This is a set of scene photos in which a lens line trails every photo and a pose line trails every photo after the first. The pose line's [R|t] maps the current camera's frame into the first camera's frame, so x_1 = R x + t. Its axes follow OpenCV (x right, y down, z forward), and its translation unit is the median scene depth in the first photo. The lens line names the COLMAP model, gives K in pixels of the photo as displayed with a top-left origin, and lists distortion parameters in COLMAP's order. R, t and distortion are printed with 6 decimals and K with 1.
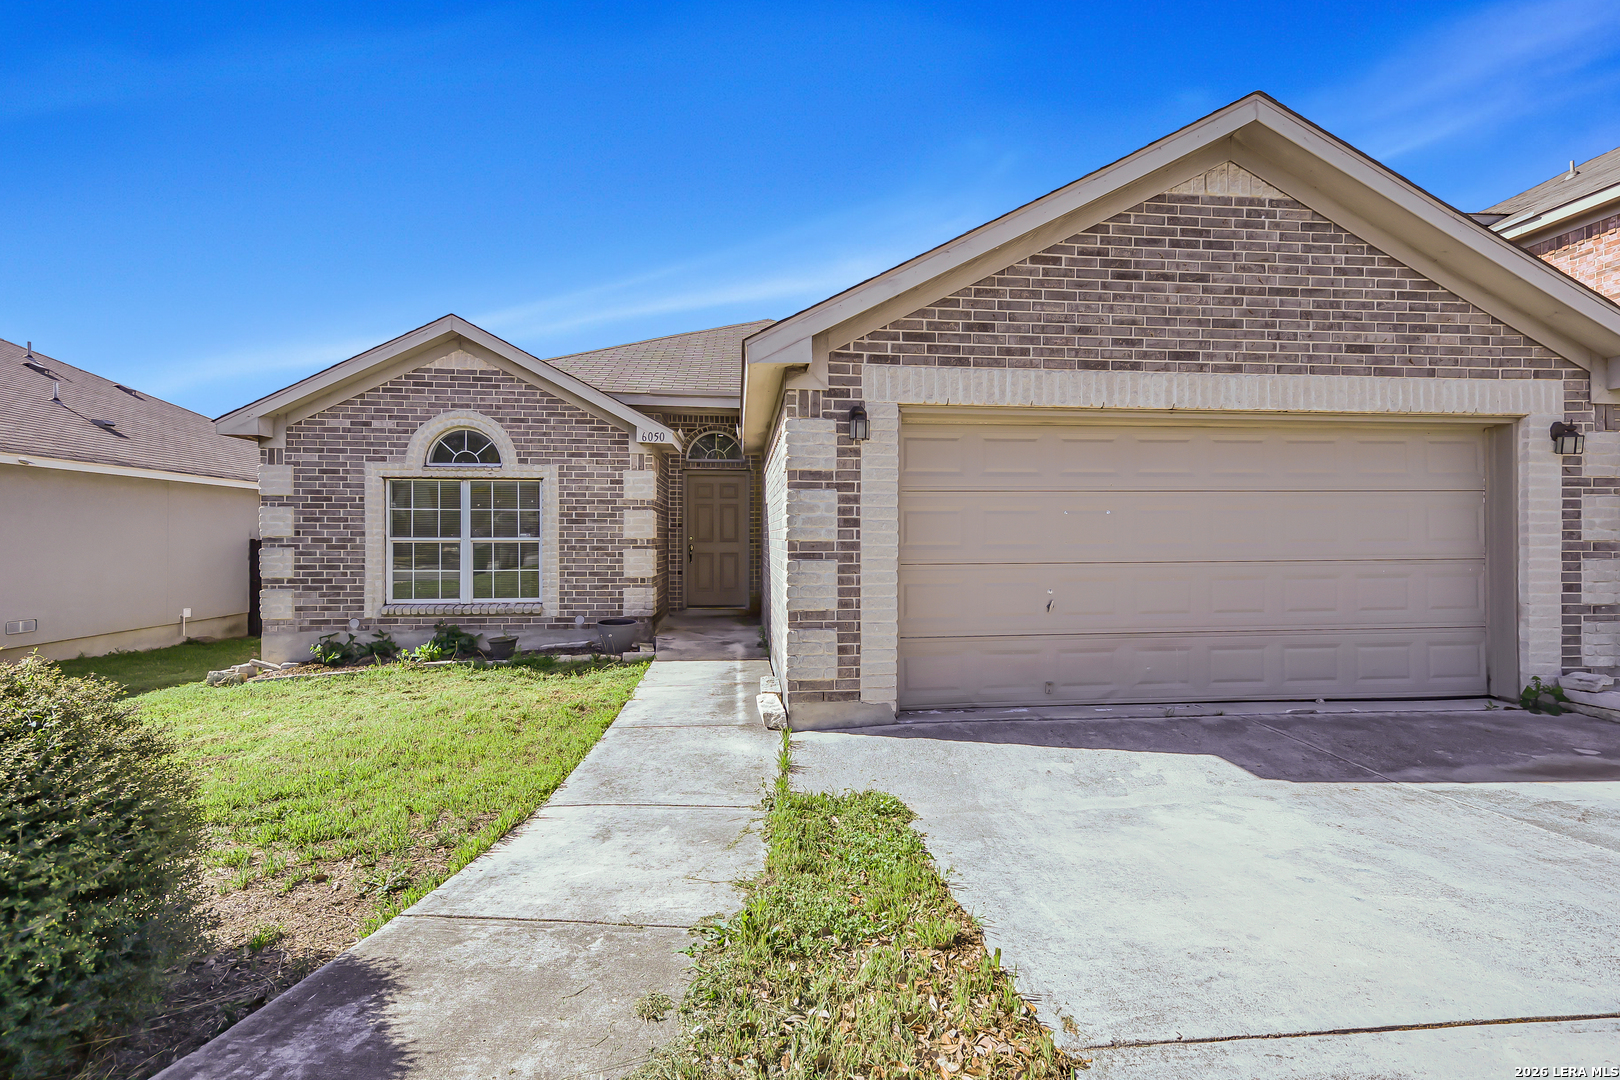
lens RADIAL K [[723.7, 0, 813.1], [0, 723.7, 540.5], [0, 0, 1]] dist [0.017995, -0.001522]
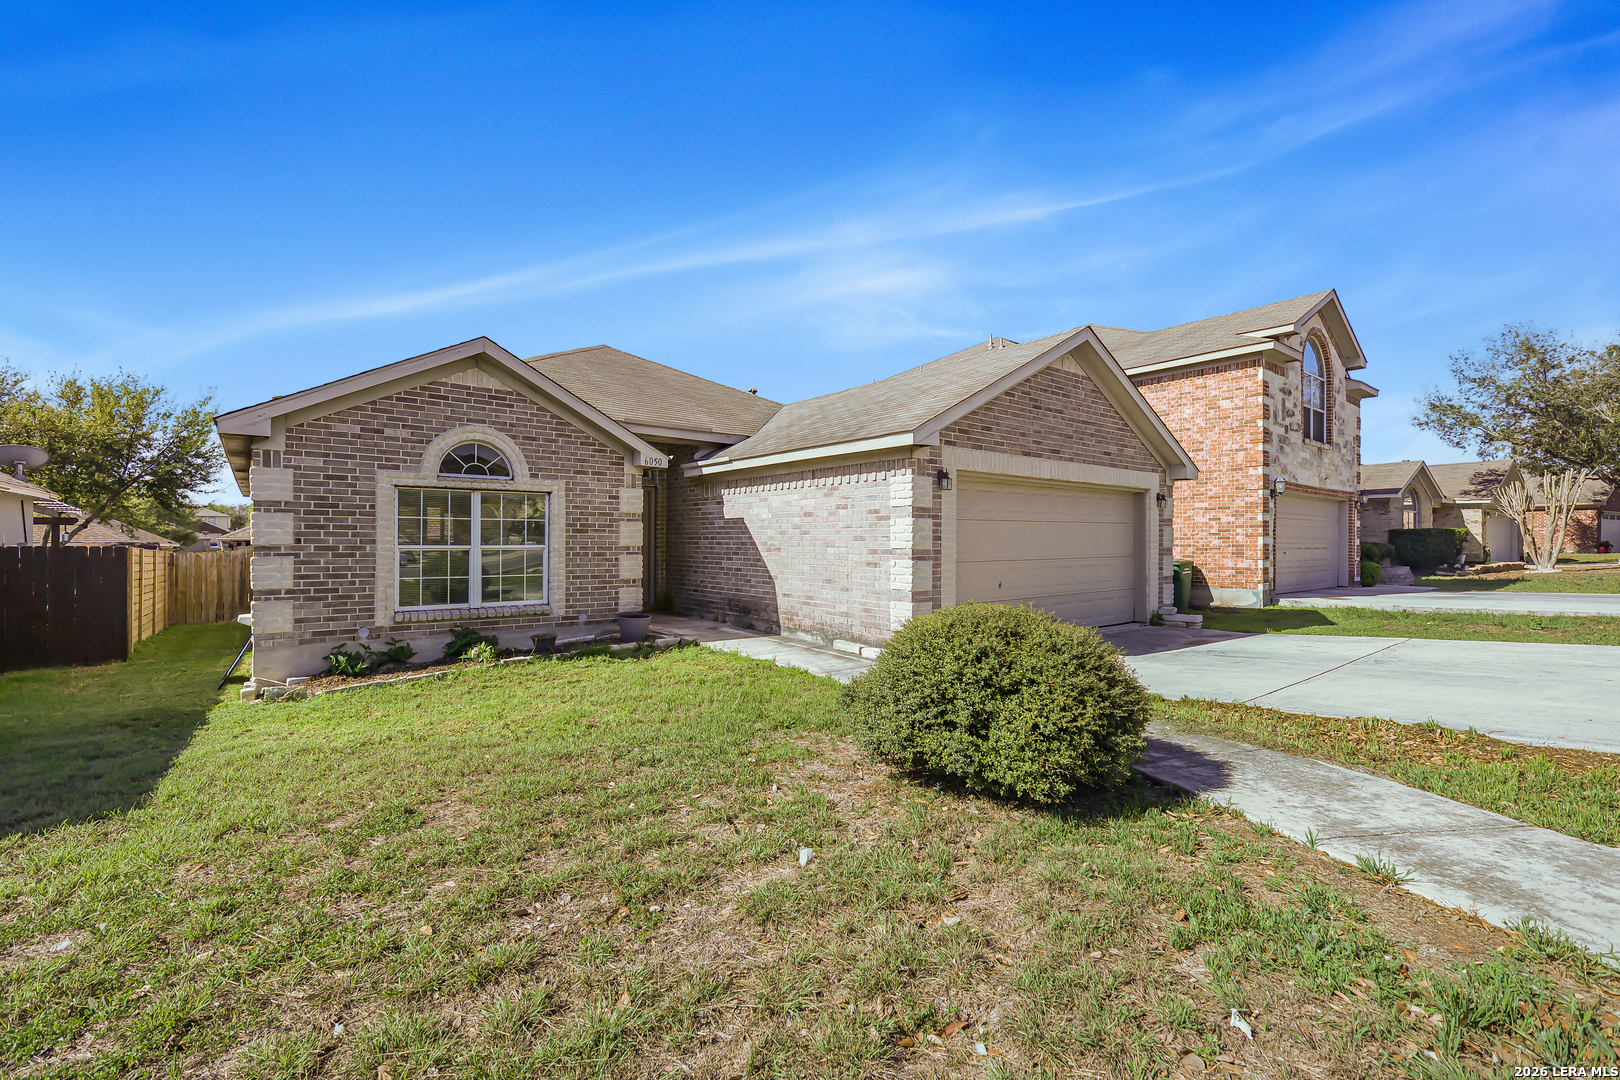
lens RADIAL K [[723.7, 0, 806.9], [0, 723.7, 540.9], [0, 0, 1]] dist [0.017995, -0.001522]
pose [[0.839882, 0.002085, 0.542764, -0.659293], [-0.000649, 0.999996, -0.002837, -0.007822], [-0.542768, 0.002030, 0.839880, -0.152089]]
